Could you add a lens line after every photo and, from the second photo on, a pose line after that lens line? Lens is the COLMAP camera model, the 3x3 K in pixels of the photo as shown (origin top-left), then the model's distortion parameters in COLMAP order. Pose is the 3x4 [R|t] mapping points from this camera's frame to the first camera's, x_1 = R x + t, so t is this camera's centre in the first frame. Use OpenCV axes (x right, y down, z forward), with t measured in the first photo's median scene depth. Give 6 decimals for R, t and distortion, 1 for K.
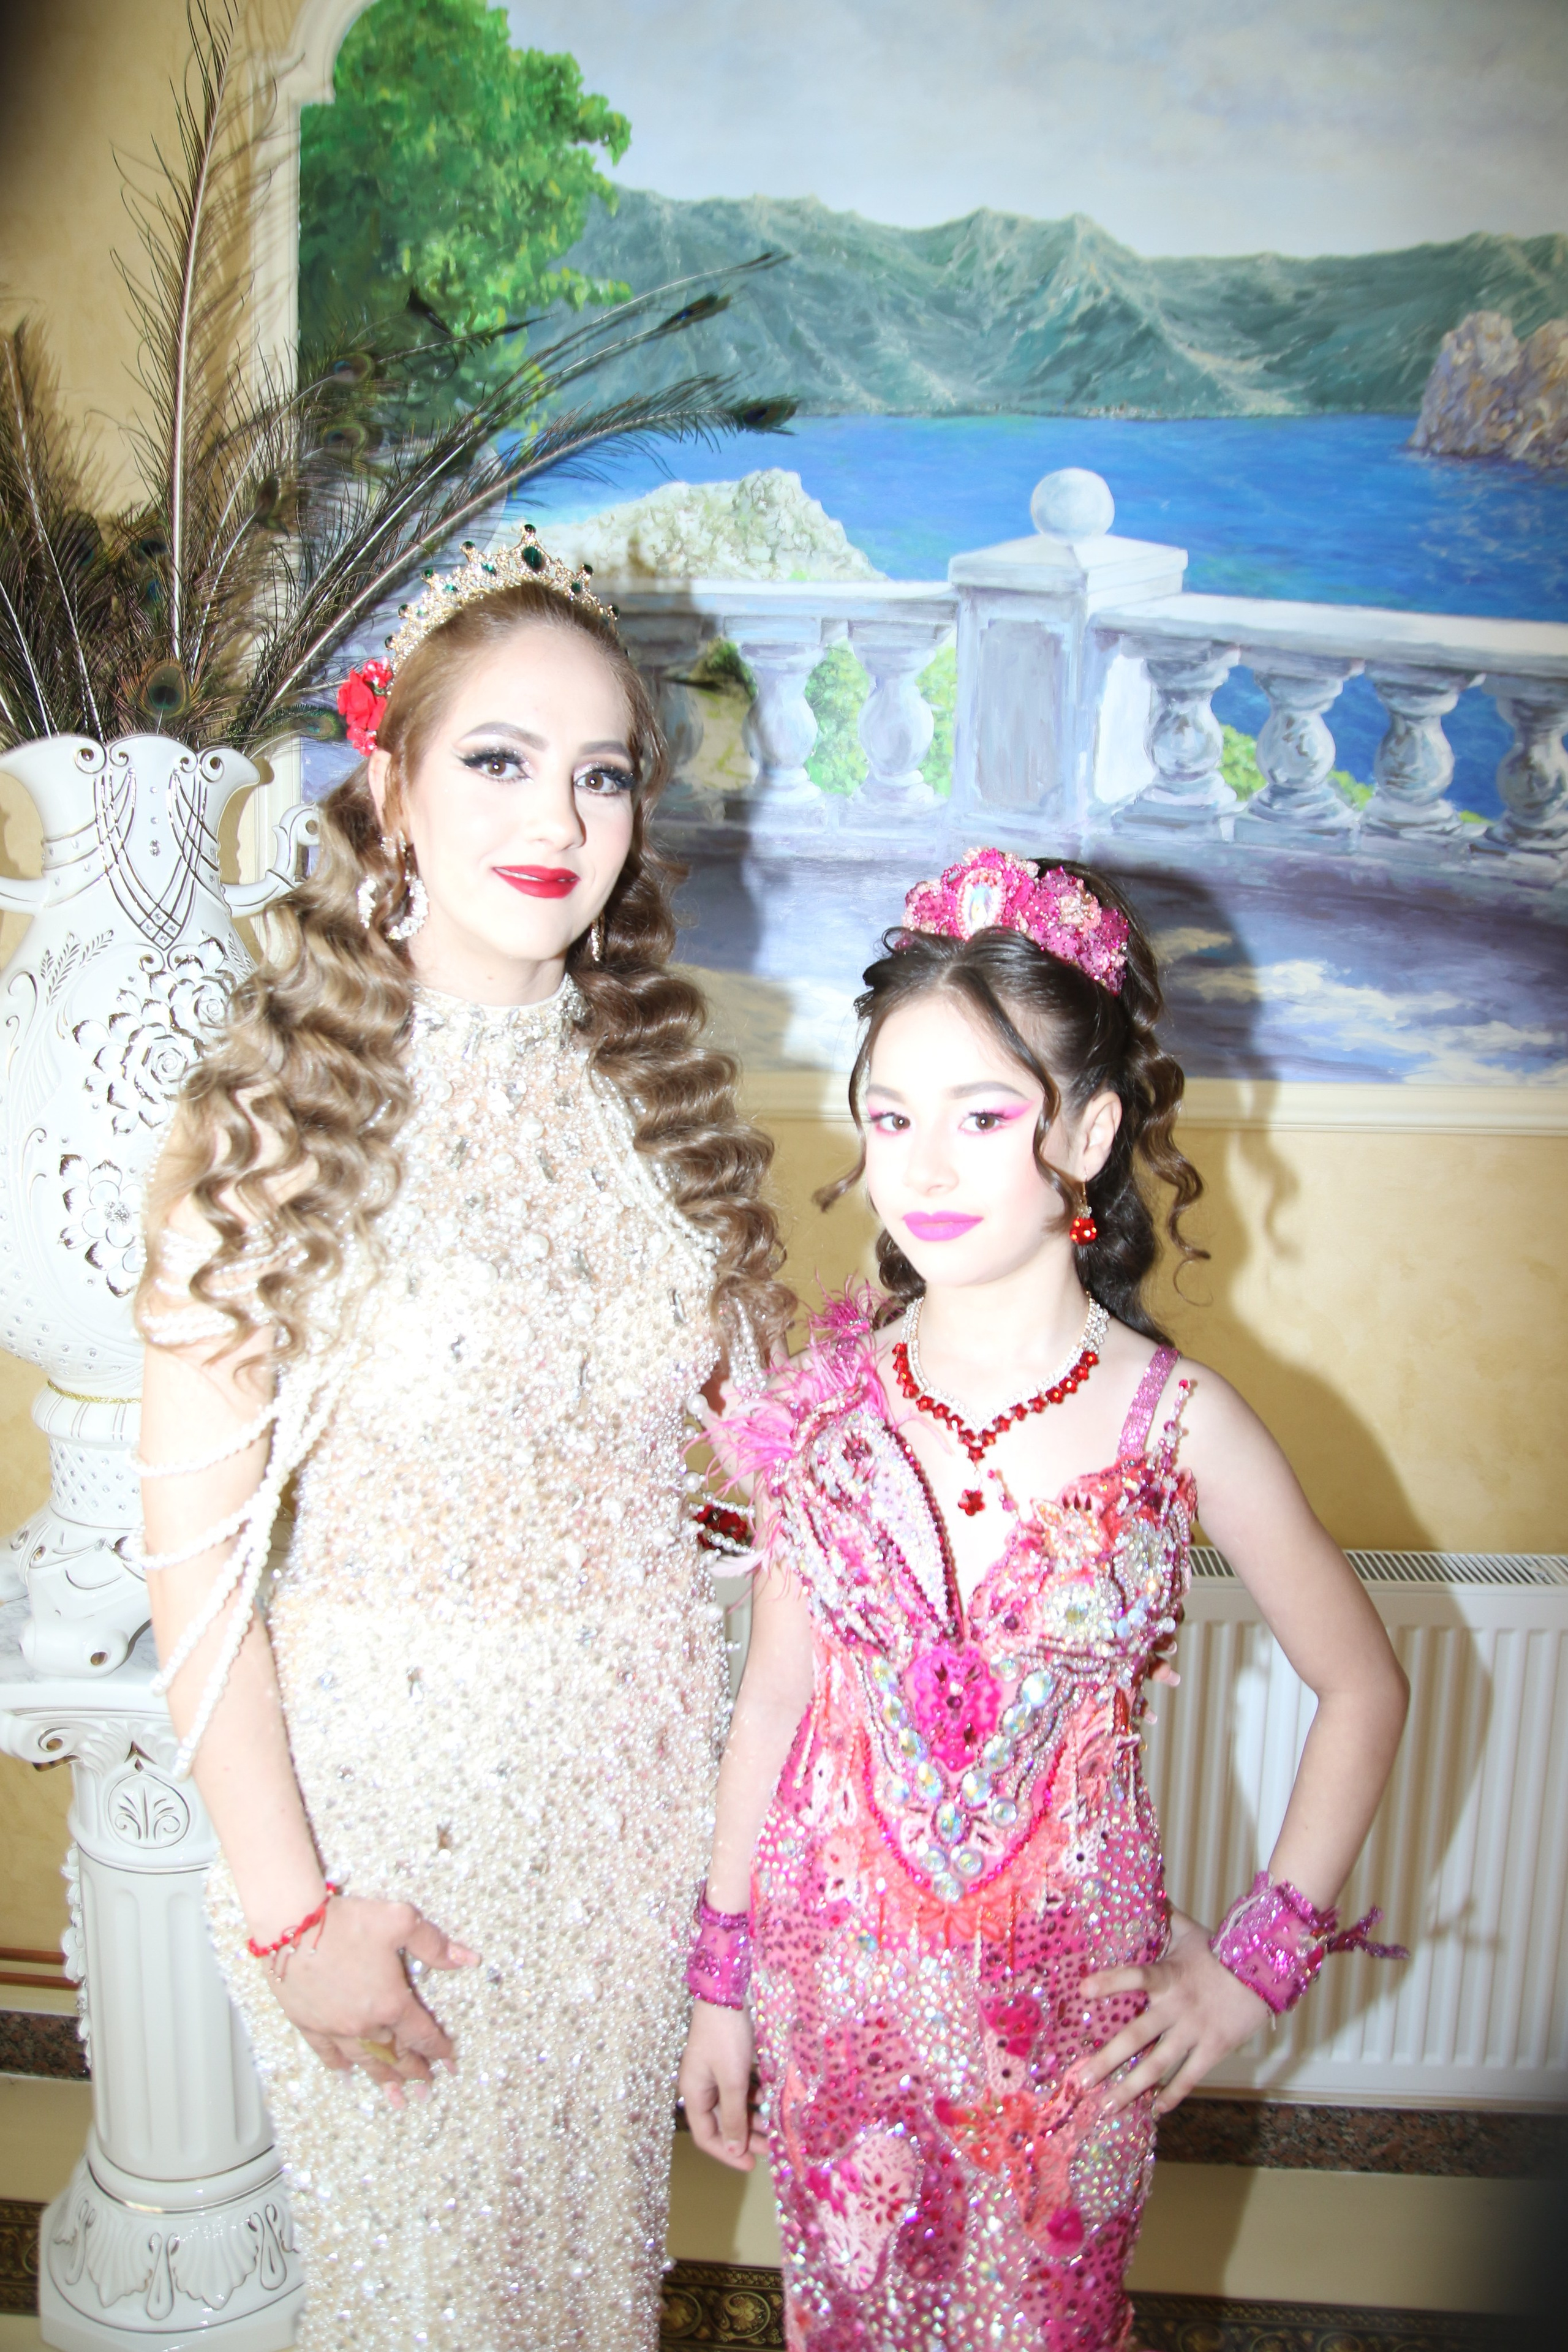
lens RADIAL K [[1731.7, 0, 811.6], [0, 1731.7, 1147.8], [0, 0, 1]] dist [-0.134826, 0.090893]
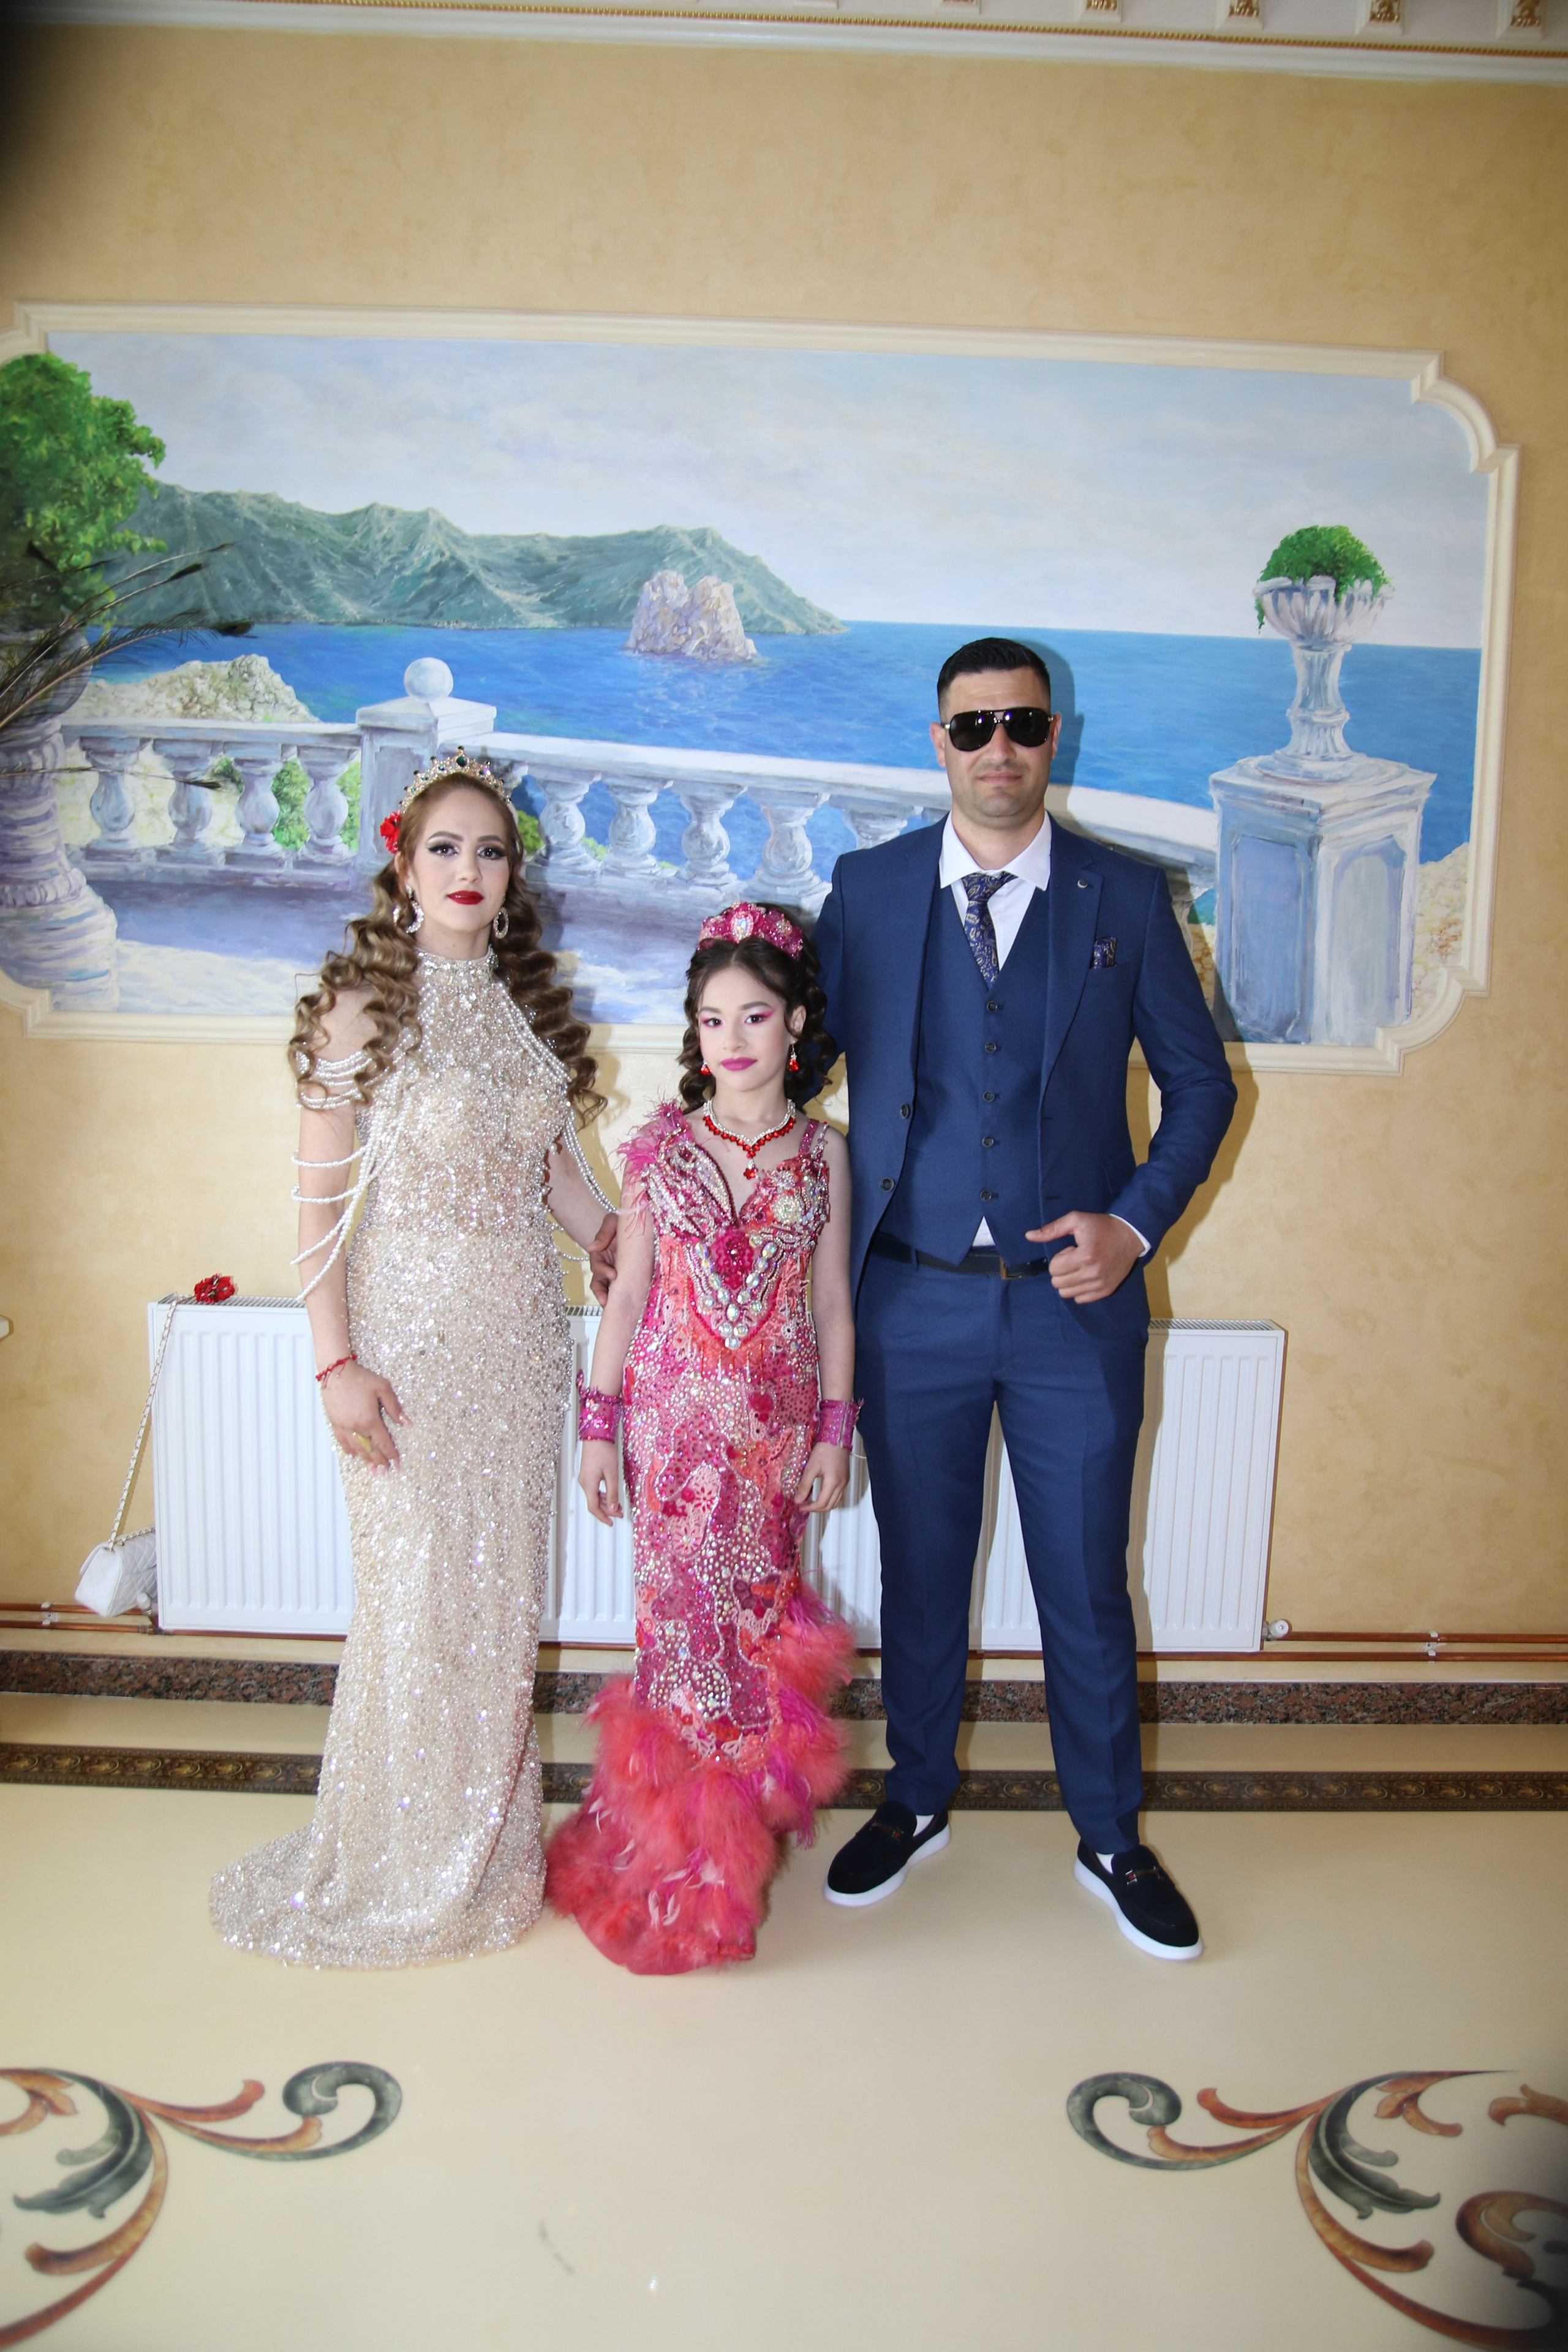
lens RADIAL K [[1731.7, 0, 802.0], [0, 1731.7, 1188.7], [0, 0, 1]] dist [-0.134826, 0.090893]
pose [[0.993036, 0.000049, 0.117814, 0.323762], [0.001080, 0.999954, -0.009521, 0.144349], [-0.117809, 0.009581, 0.992990, -0.720582]]
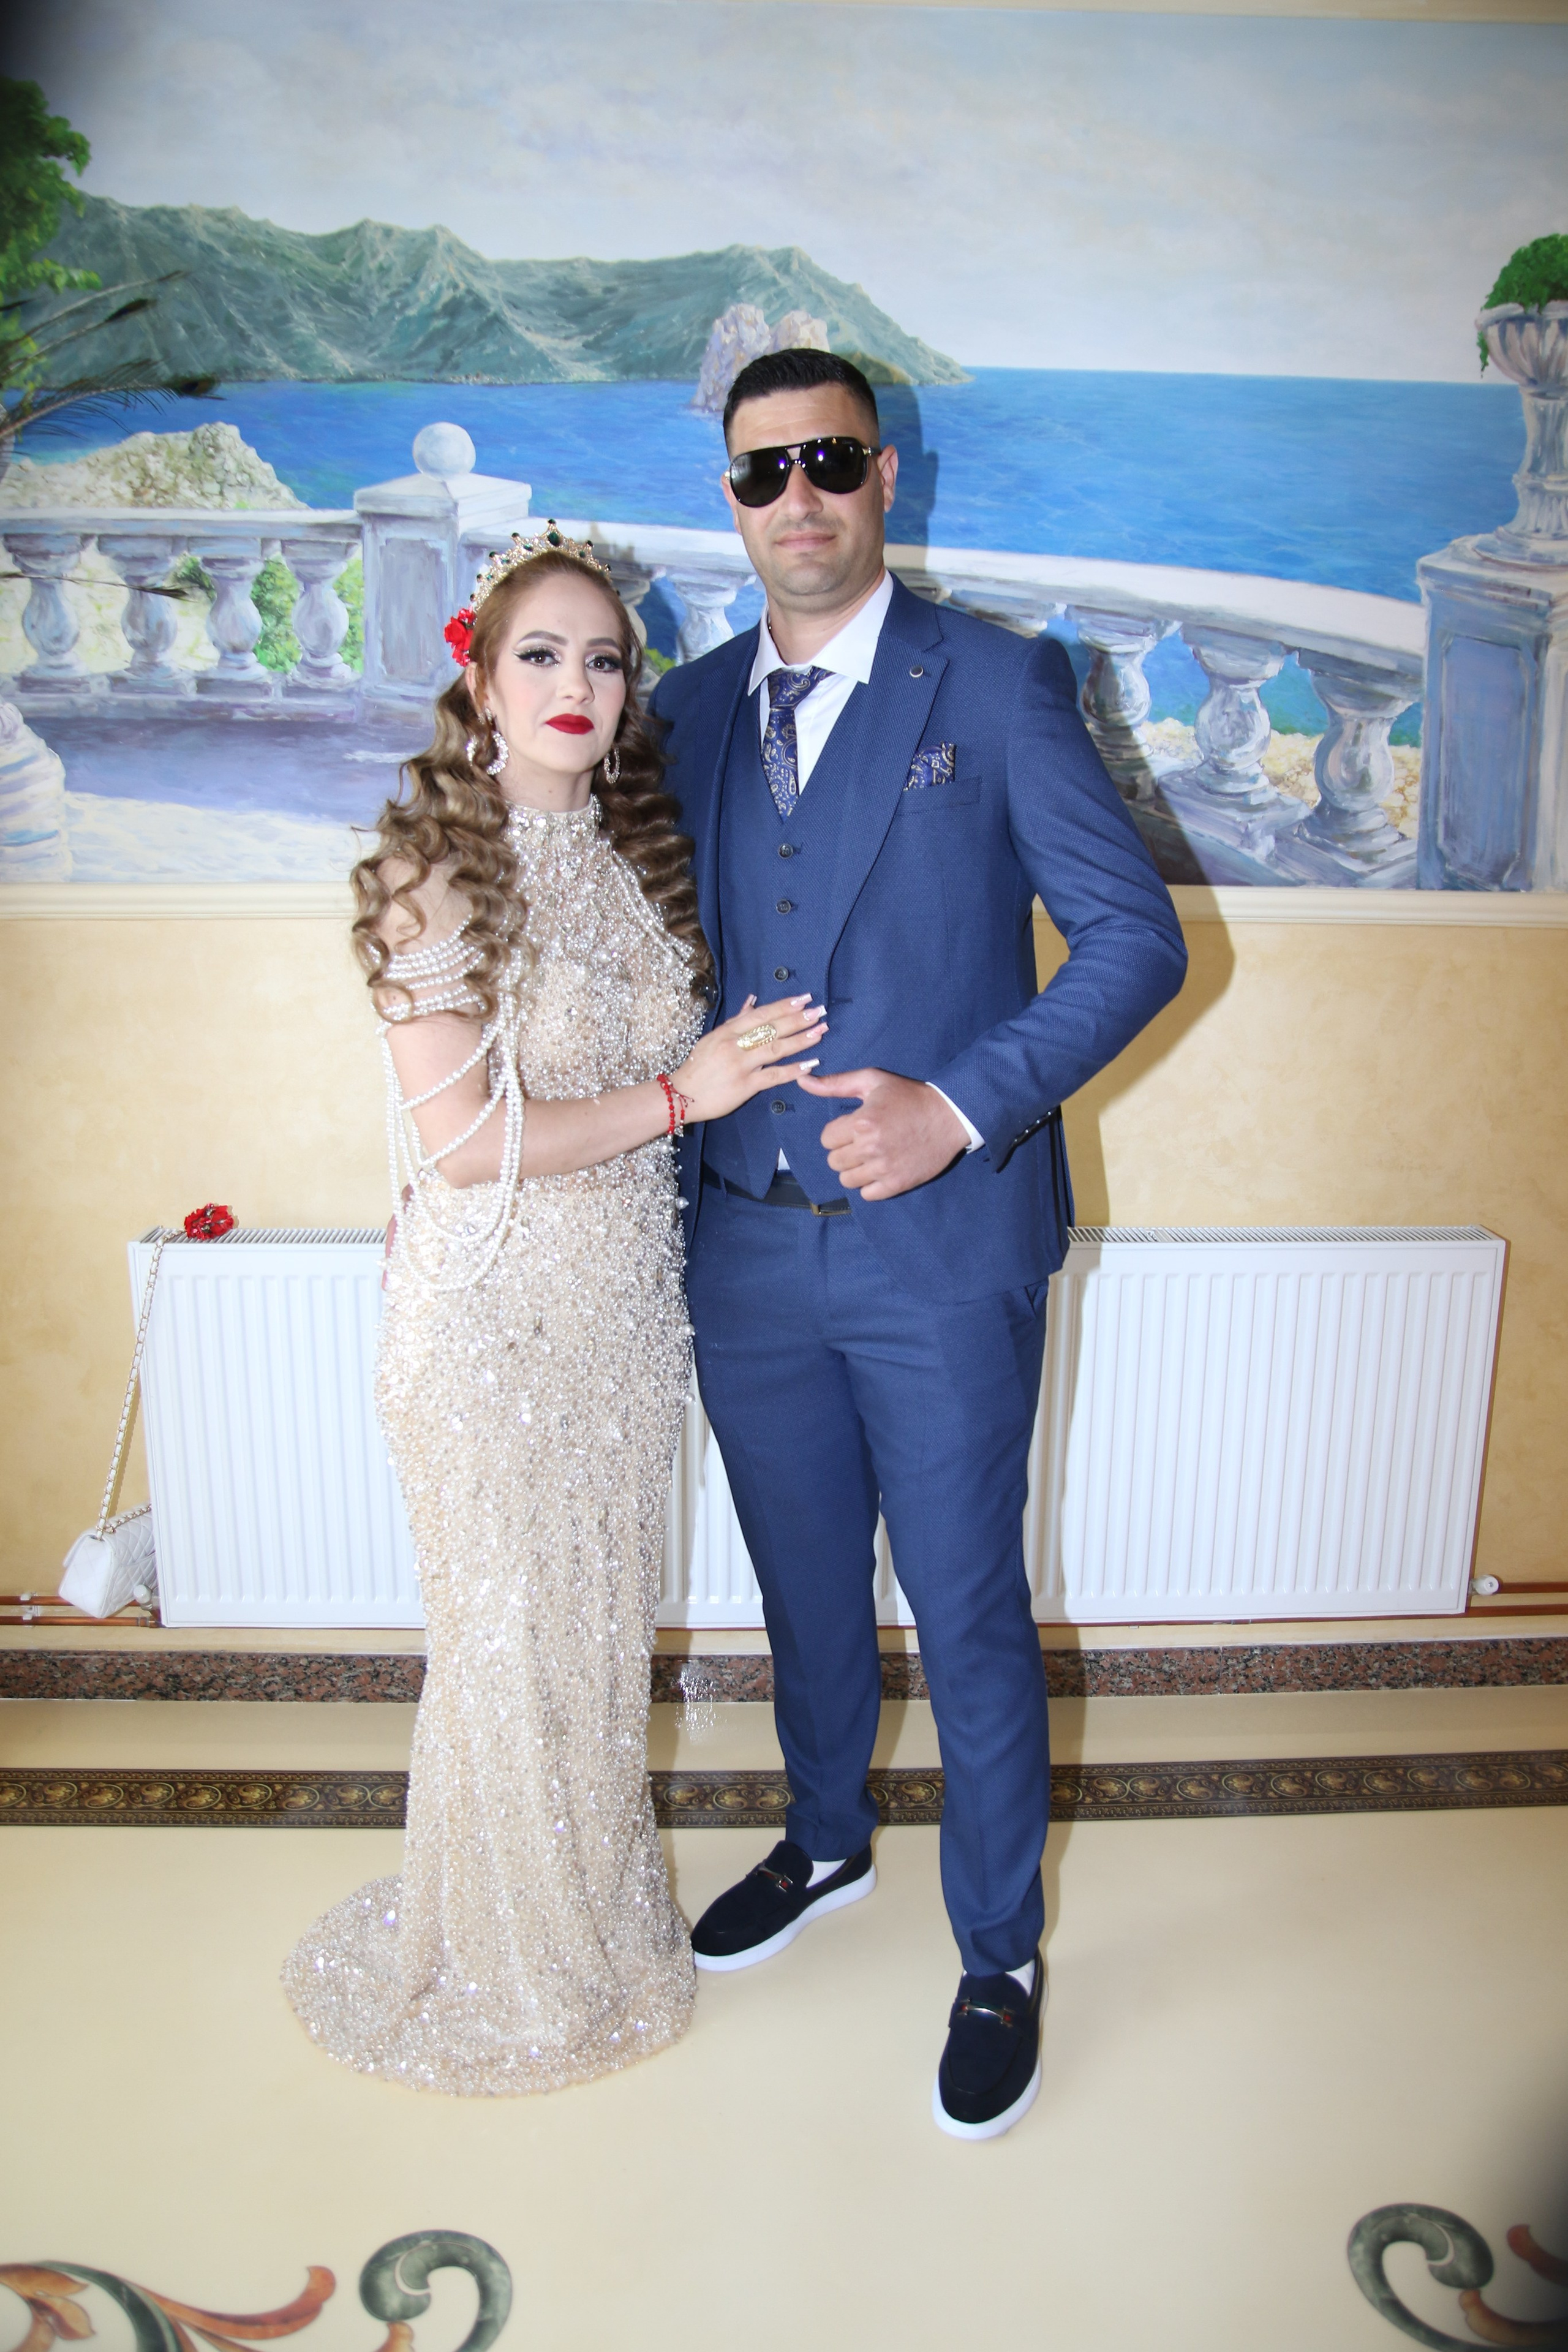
lens RADIAL K [[1731.7, 0, 798.9], [0, 1731.7, 1180.1], [0, 0, 1]] dist [-0.134826, 0.090893]
pose [[0.991346, -0.033669, 0.126886, 0.243391], [0.023590, 0.996506, 0.080116, 0.093455], [-0.129140, -0.076430, 0.988677, -0.391251]]
